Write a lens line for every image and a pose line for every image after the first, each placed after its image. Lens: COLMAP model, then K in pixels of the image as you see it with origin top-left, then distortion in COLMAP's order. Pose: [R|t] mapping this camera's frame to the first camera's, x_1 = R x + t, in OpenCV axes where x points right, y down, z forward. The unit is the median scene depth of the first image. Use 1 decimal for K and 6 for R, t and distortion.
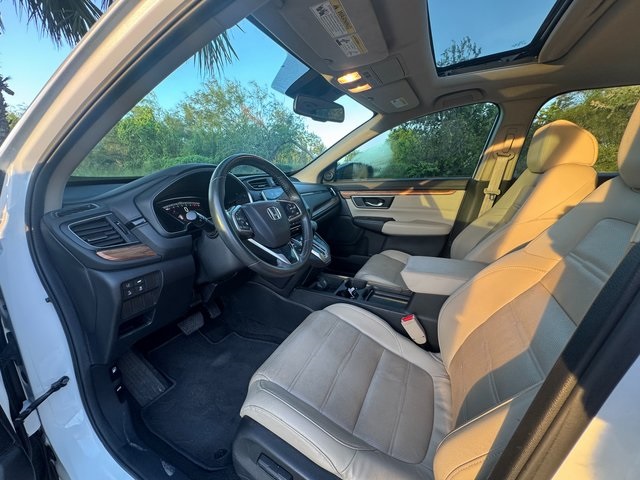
lens RADIAL K [[256.6, 0, 317.2], [0, 256.6, 238.6], [0, 0, 1]] dist [0.001789, -0.000525]
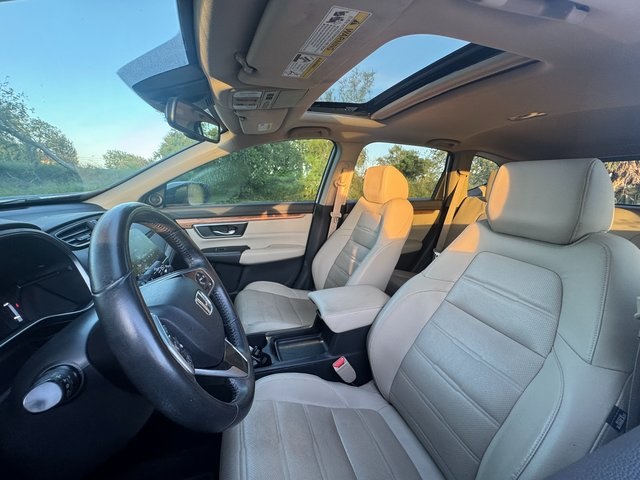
lens RADIAL K [[256.6, 0, 322.8], [0, 256.6, 239.8], [0, 0, 1]] dist [0.001789, -0.000525]
pose [[0.691337, -0.129473, 0.710838, -0.164950], [0.148265, 0.988299, 0.035812, -0.094716], [-0.707157, 0.080634, 0.702444, 0.176611]]
